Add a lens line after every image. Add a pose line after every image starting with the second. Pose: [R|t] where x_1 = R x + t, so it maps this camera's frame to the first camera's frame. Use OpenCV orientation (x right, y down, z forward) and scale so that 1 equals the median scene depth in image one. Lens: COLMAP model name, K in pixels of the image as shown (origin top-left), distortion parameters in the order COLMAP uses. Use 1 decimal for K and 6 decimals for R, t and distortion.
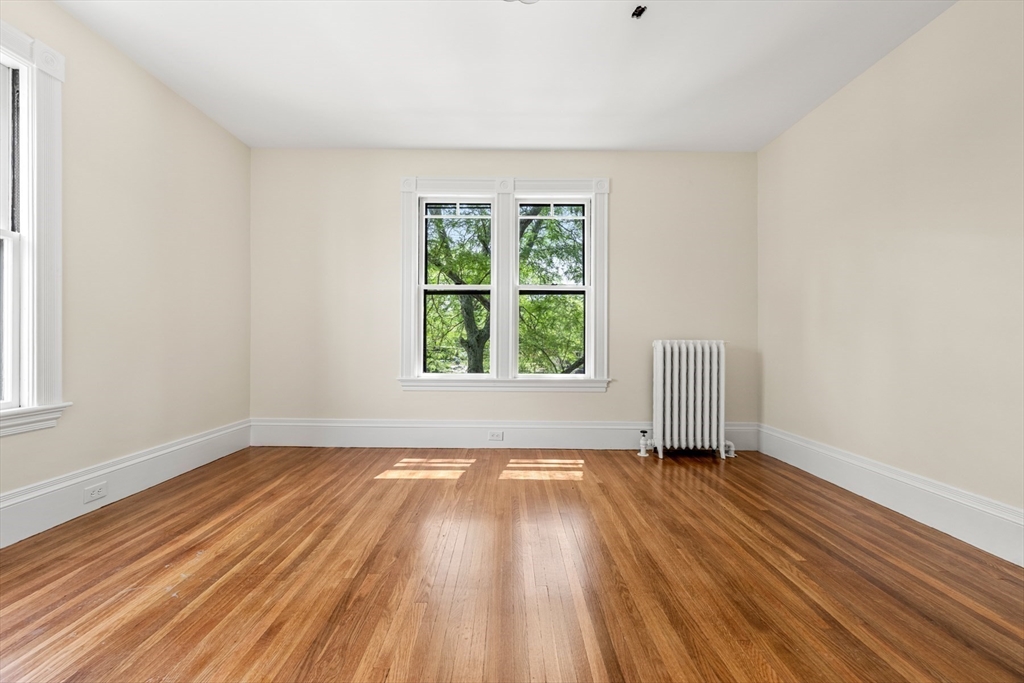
lens RADIAL K [[434.4, 0, 507.3], [0, 434.4, 343.1], [0, 0, 1]] dist [-0.000169, -0.000126]
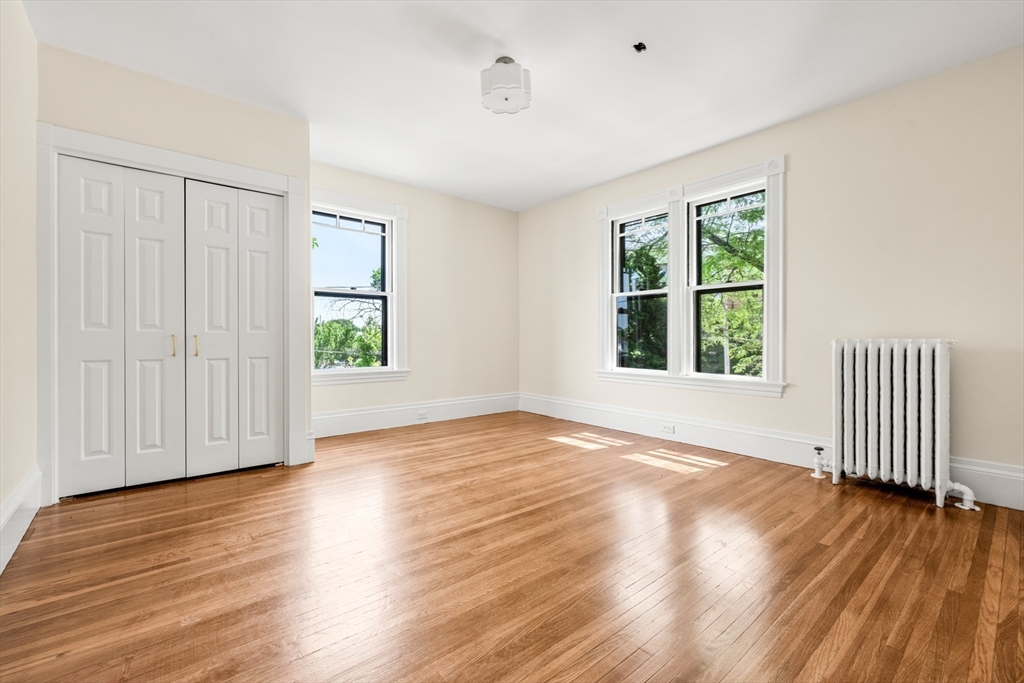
lens RADIAL K [[434.4, 0, 507.3], [0, 434.4, 343.1], [0, 0, 1]] dist [-0.000169, -0.000126]
pose [[0.637432, 0.002365, -0.770503, 0.575915], [-0.004766, 0.999988, -0.000874, 0.005525], [0.770492, 0.004230, 0.637436, 0.009456]]
